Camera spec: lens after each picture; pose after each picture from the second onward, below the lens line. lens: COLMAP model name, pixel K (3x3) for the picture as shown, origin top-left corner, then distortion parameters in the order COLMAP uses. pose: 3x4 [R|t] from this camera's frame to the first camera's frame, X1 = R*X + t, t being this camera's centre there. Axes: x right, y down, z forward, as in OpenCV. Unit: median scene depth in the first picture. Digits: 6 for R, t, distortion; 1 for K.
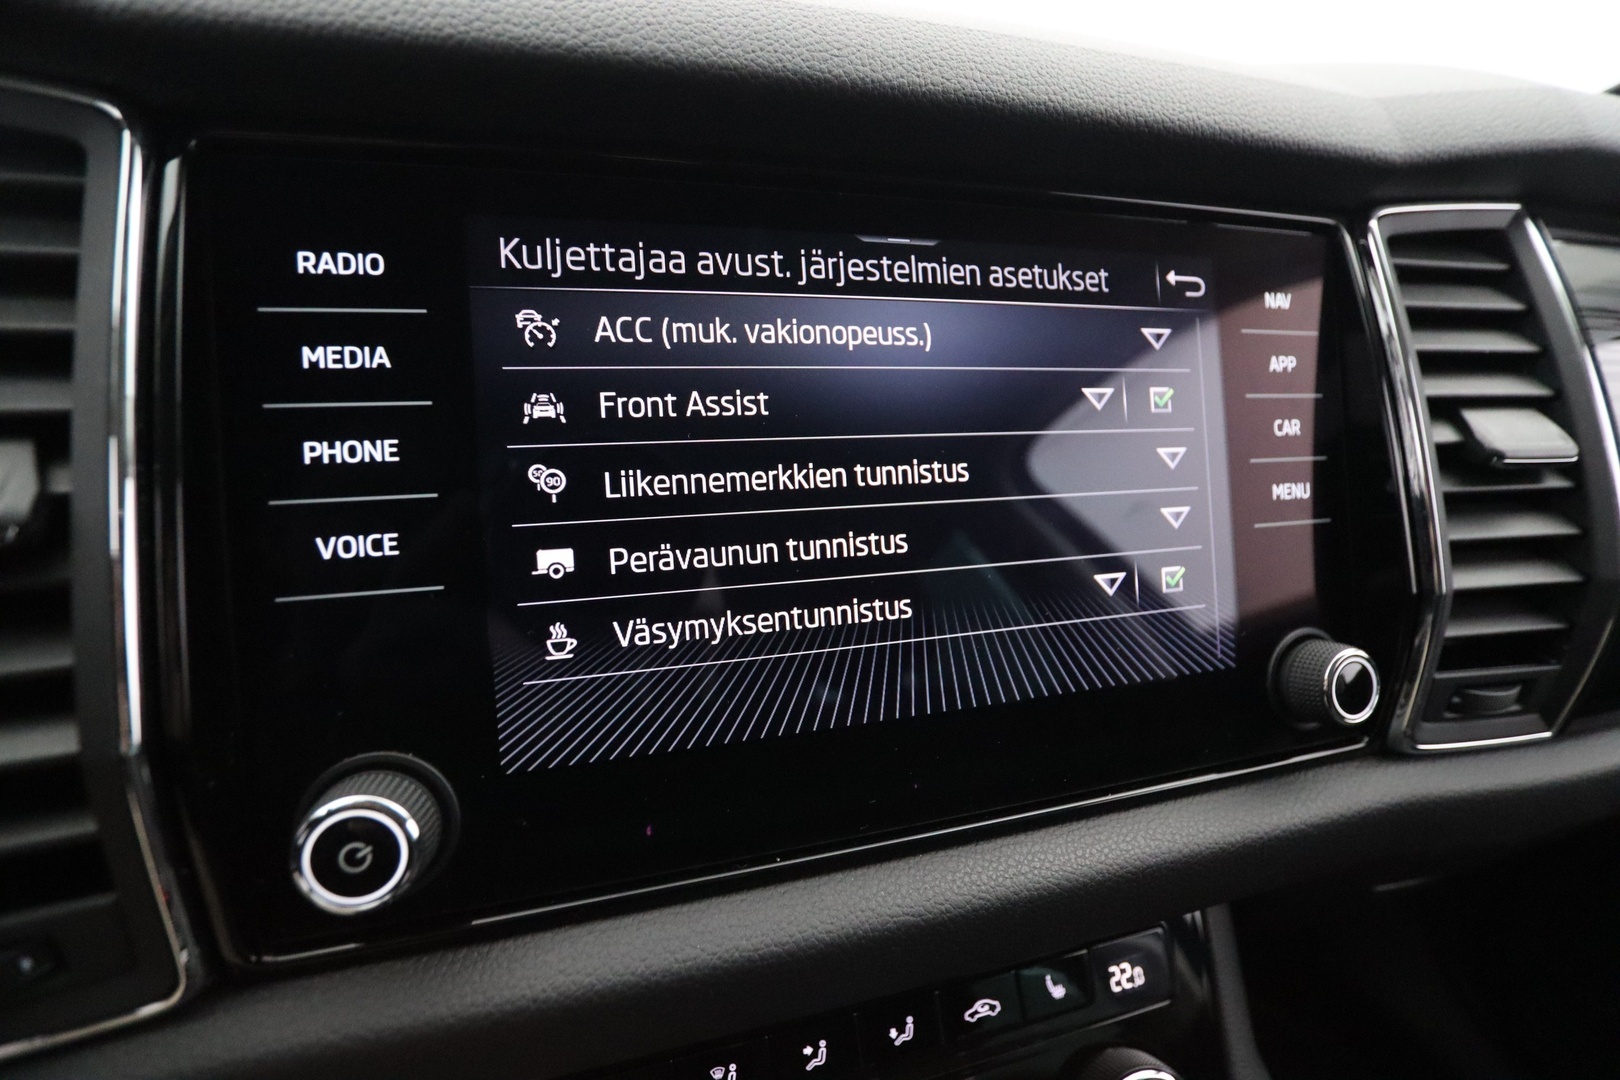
lens RADIAL K [[739.8, 0, 812.7], [0, 739.8, 539.8], [0, 0, 1]] dist [-0.026381, 0.001894]
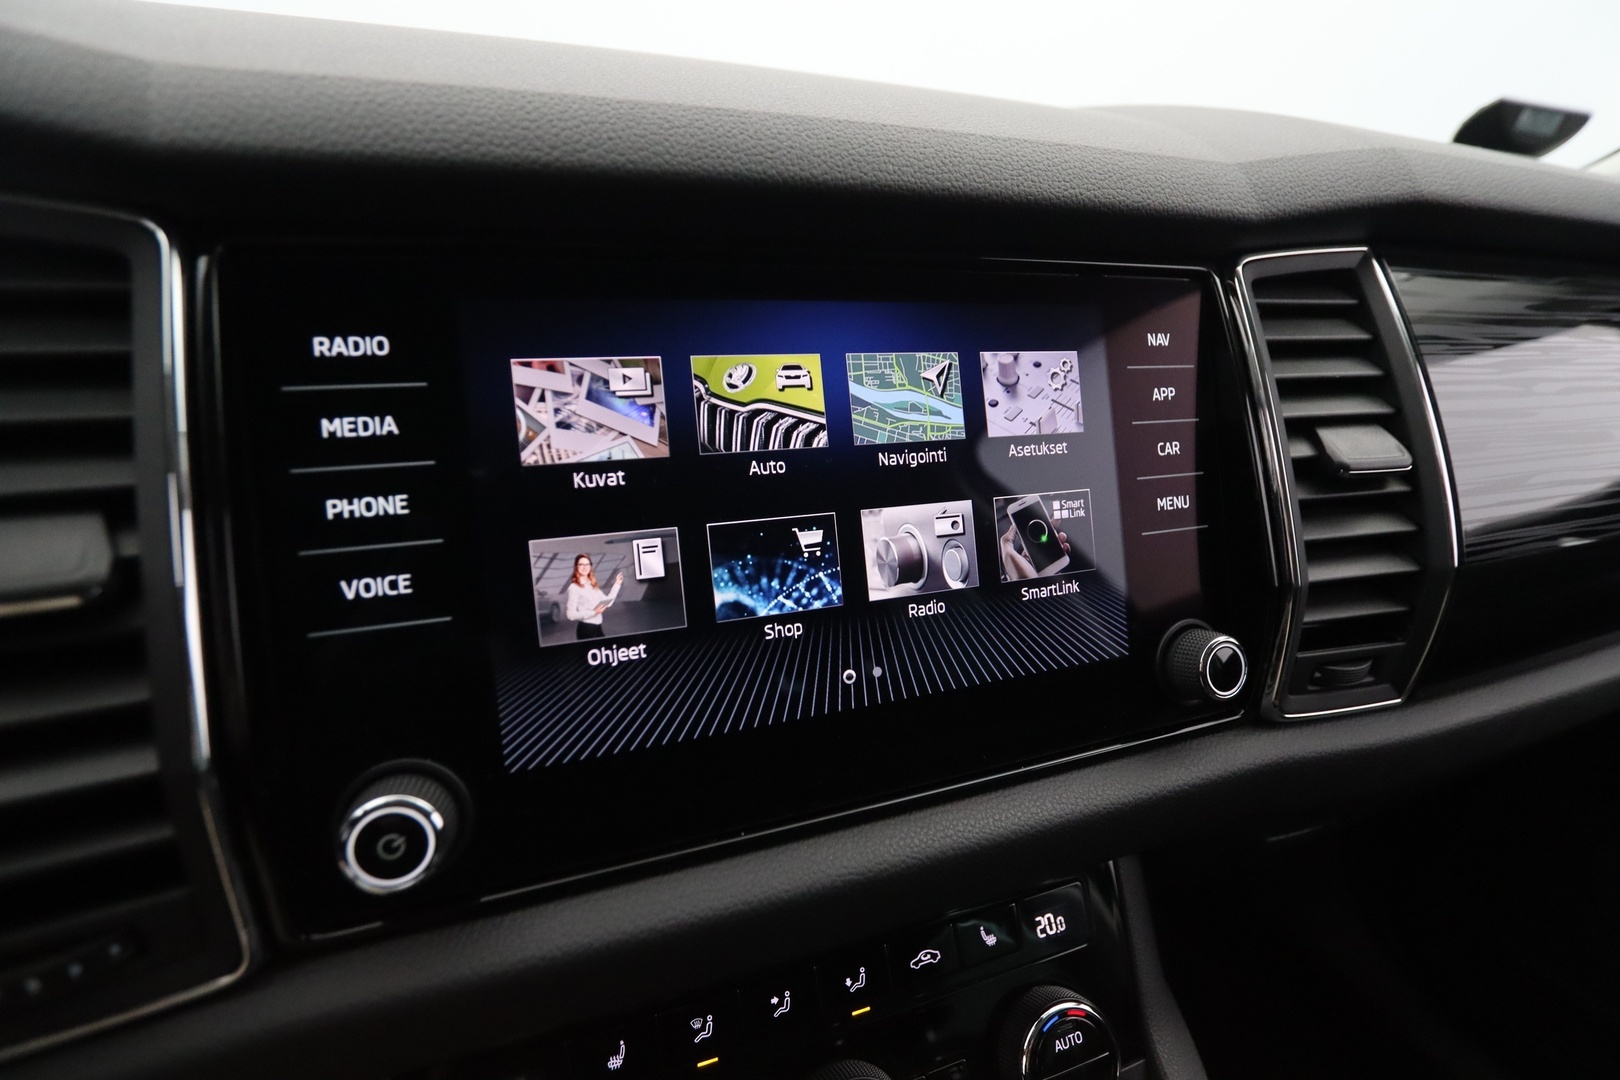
lens RADIAL K [[743.5, 0, 810.0], [0, 743.5, 540.0], [0, 0, 1]] dist [-0.022005, 0.000643]
pose [[0.998200, -0.031239, 0.051199, 0.016102], [0.030428, 0.999400, 0.016538, -0.059720], [-0.051685, -0.014950, 0.998552, -0.204257]]
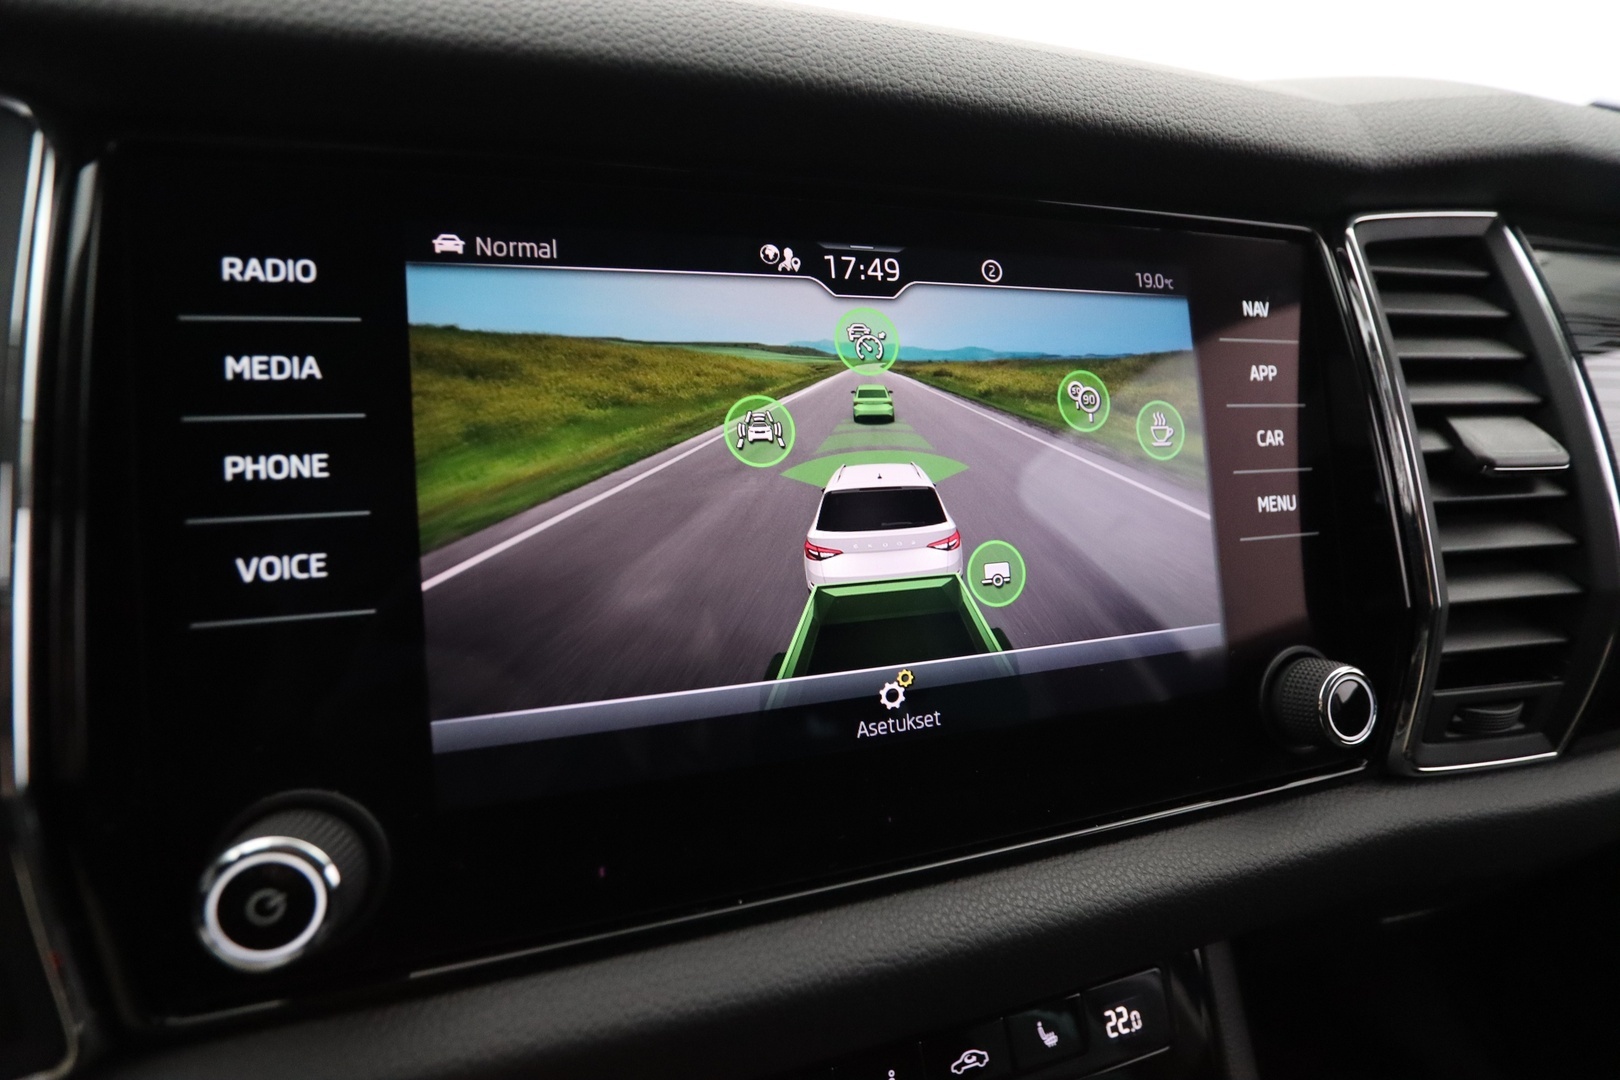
lens RADIAL K [[739.8, 0, 812.7], [0, 739.8, 539.8], [0, 0, 1]] dist [-0.026381, 0.001894]
pose [[0.999888, -0.012298, 0.008538, 0.044679], [0.012651, 0.999013, -0.042590, 0.019913], [-0.008005, 0.042693, 0.999056, 0.057347]]
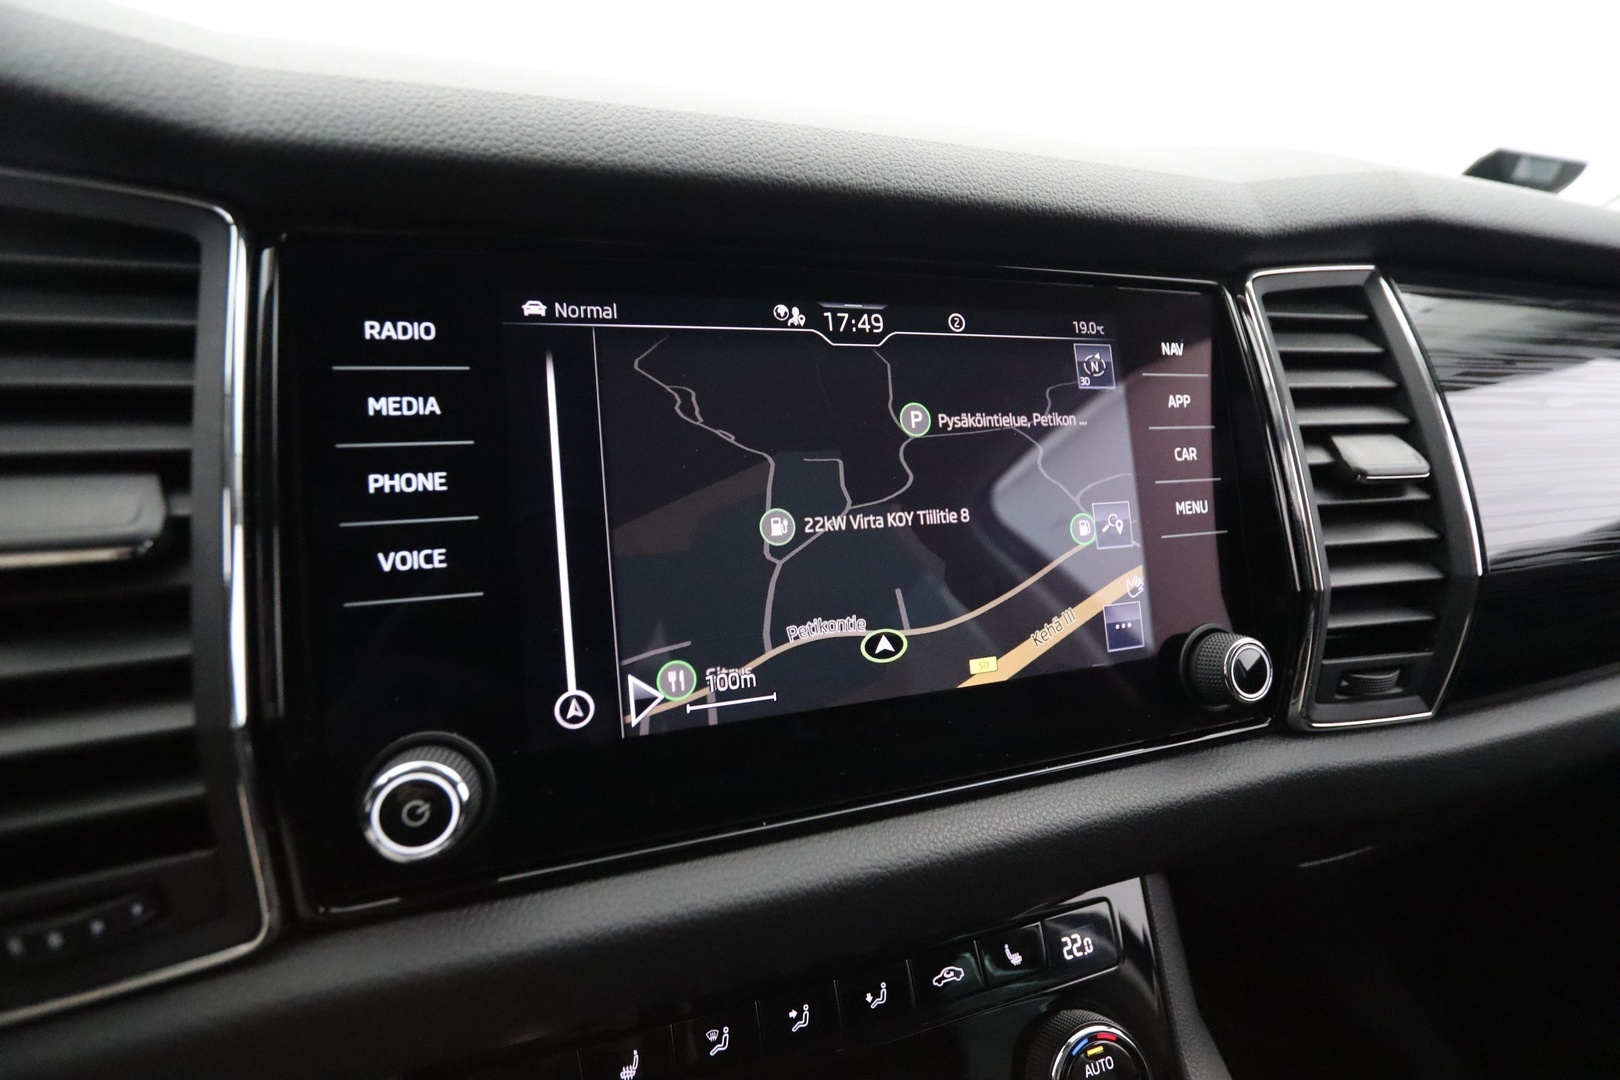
lens RADIAL K [[743.5, 0, 810.0], [0, 743.5, 540.0], [0, 0, 1]] dist [-0.022005, 0.000643]
pose [[0.999138, -0.021004, 0.035807, -0.007348], [0.023176, 0.997847, -0.061349, 0.060523], [-0.034442, 0.062126, 0.997474, -0.222539]]
